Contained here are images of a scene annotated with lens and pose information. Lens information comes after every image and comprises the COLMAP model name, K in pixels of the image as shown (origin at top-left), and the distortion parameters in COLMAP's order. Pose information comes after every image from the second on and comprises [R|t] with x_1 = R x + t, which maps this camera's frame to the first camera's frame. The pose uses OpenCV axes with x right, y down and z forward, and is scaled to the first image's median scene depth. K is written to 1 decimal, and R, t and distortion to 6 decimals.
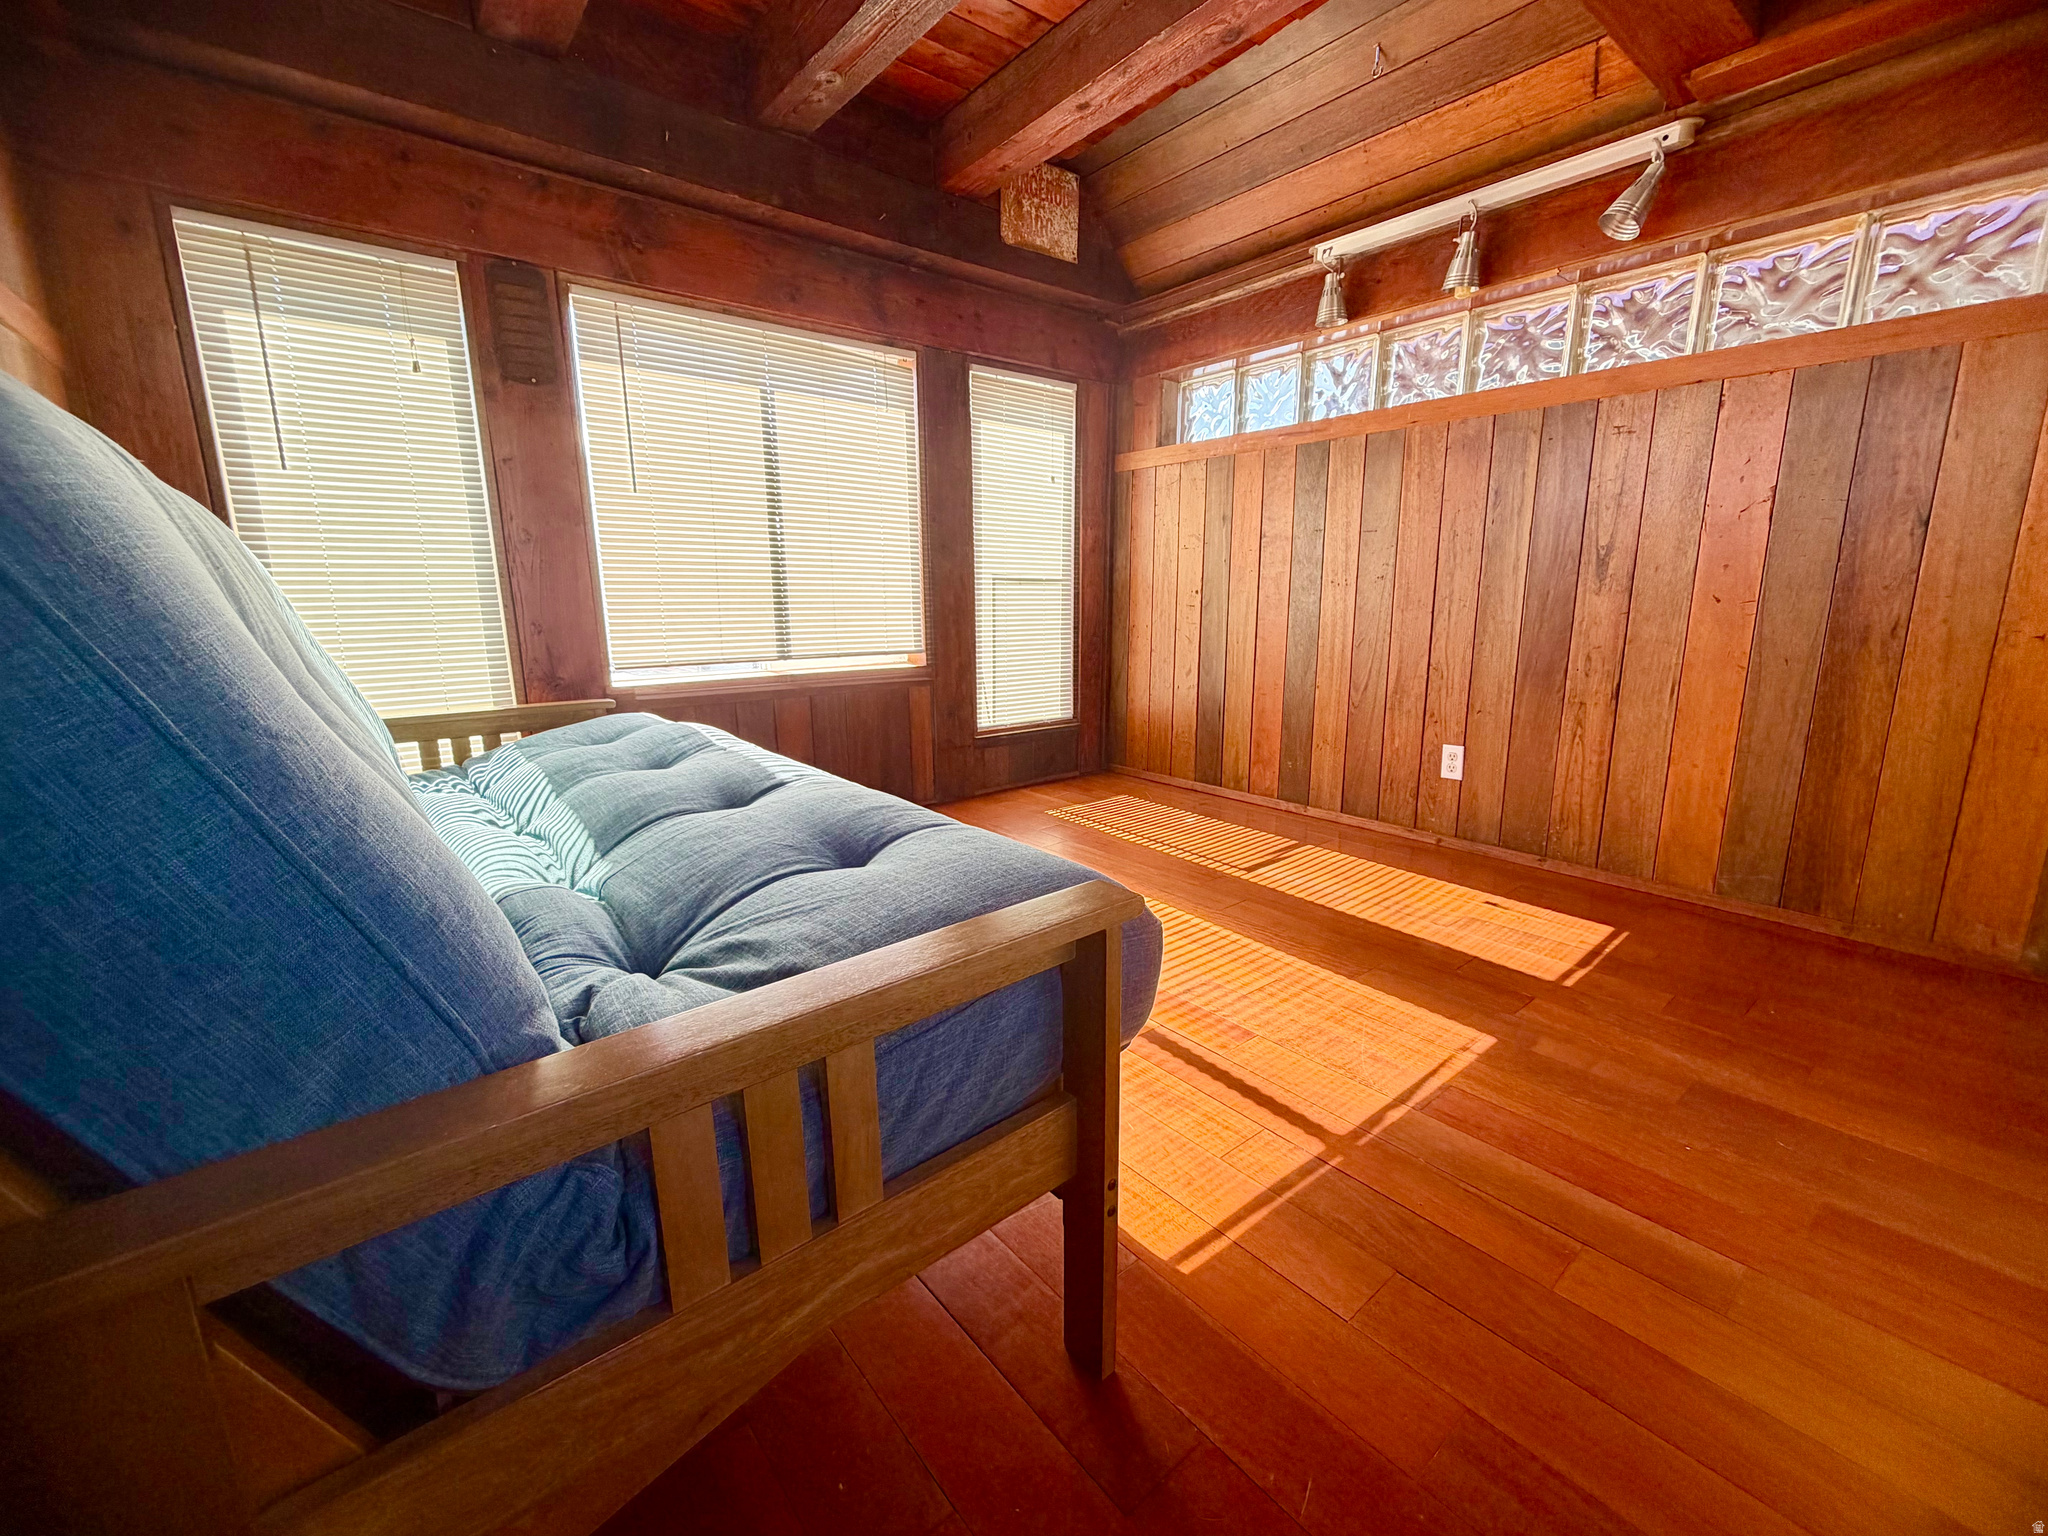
lens RADIAL K [[835.7, 0, 1024.0], [0, 835.7, 768.0], [0, 0, 1]] dist [-0.002031, -0.000270]
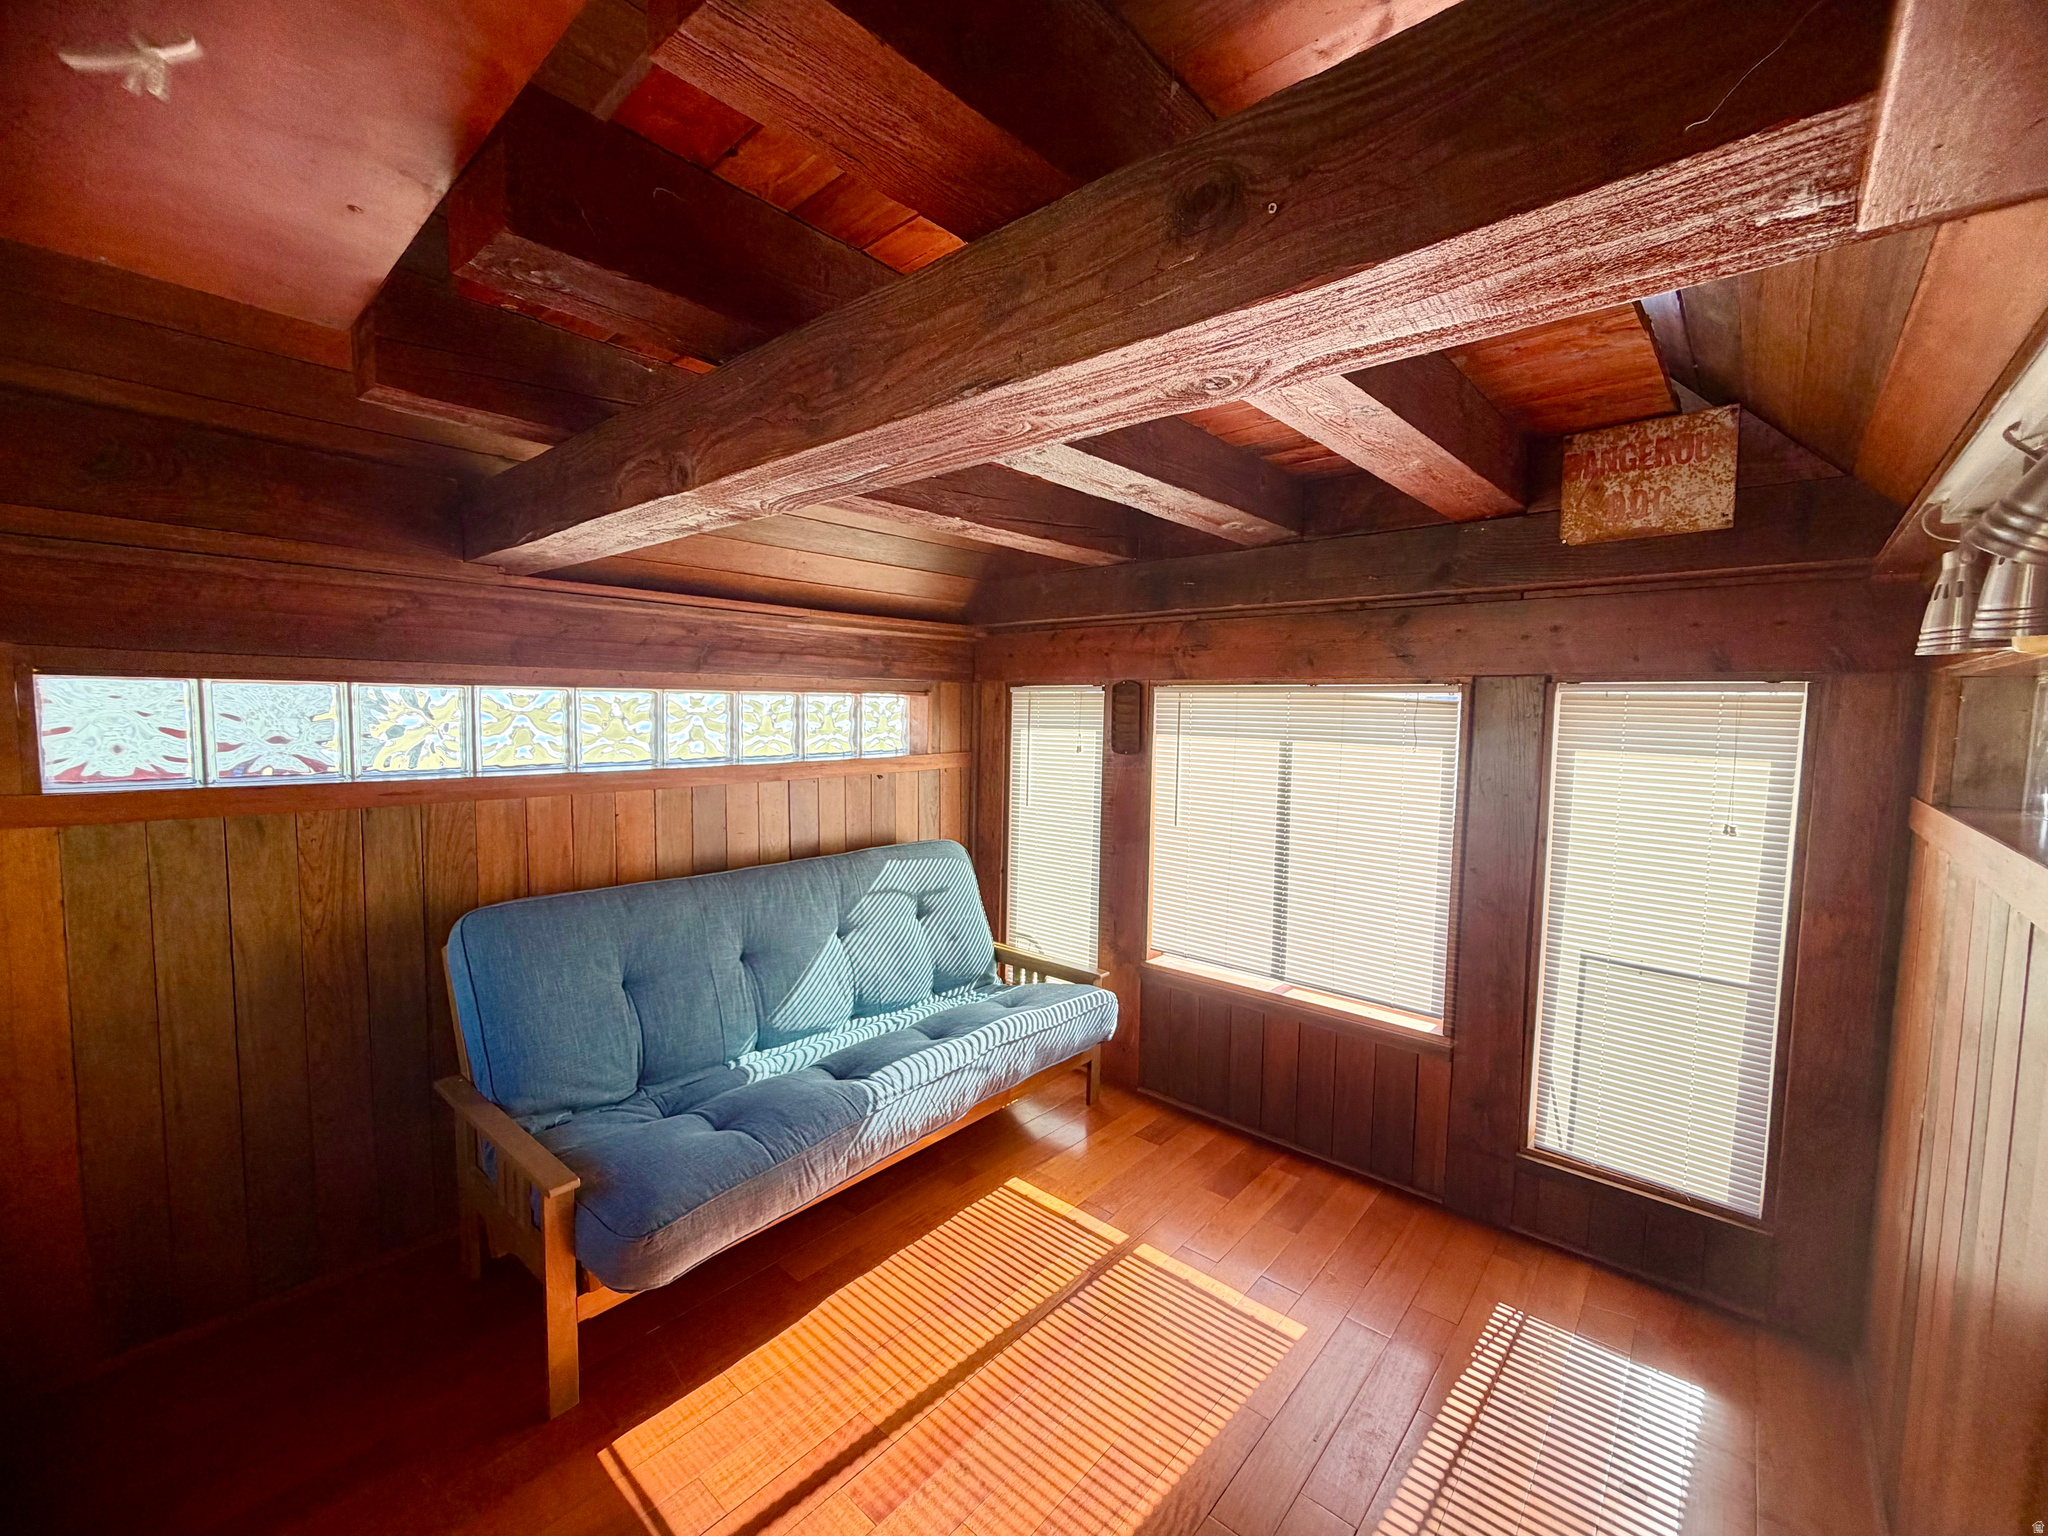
lens RADIAL K [[835.7, 0, 1024.0], [0, 835.7, 768.0], [0, 0, 1]] dist [-0.002031, -0.000270]
pose [[0.172221, 0.081710, -0.981664, 0.764599], [-0.220443, 0.974476, 0.042438, -0.411197], [0.960075, 0.209092, 0.185837, 0.492659]]
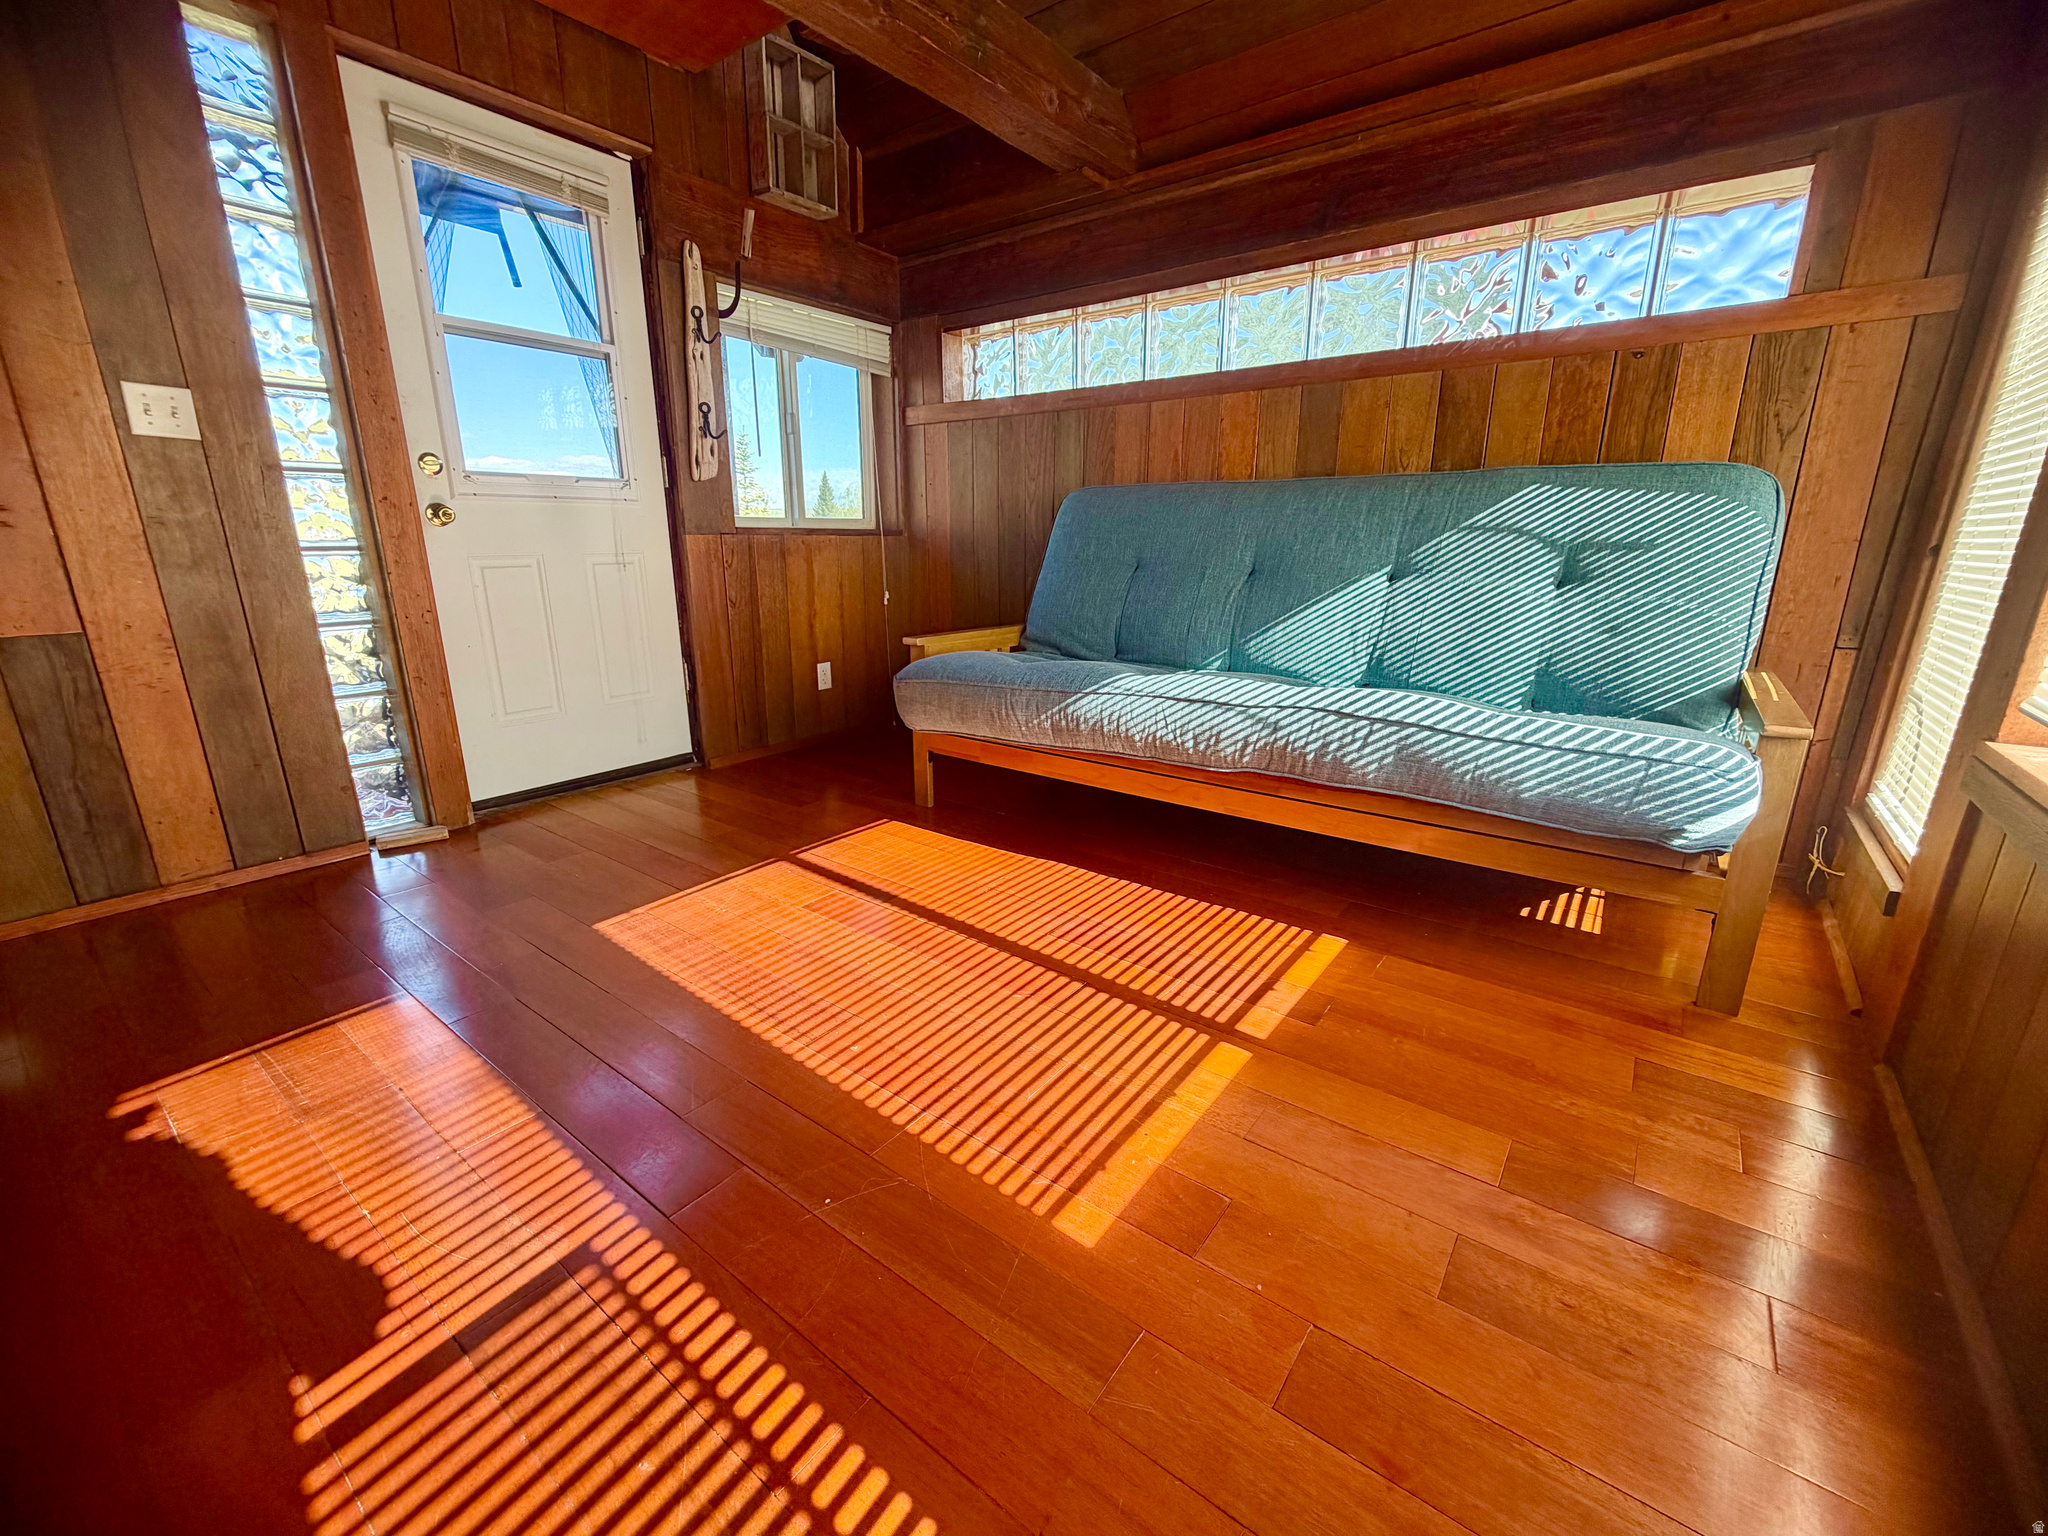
lens RADIAL K [[835.7, 0, 1024.0], [0, 835.7, 768.0], [0, 0, 1]] dist [-0.002031, -0.000270]
pose [[-0.973023, 0.067661, -0.220564, 0.133924], [-0.041418, 0.889267, 0.455510, -0.271442], [0.226961, 0.452357, -0.862474, 1.273073]]
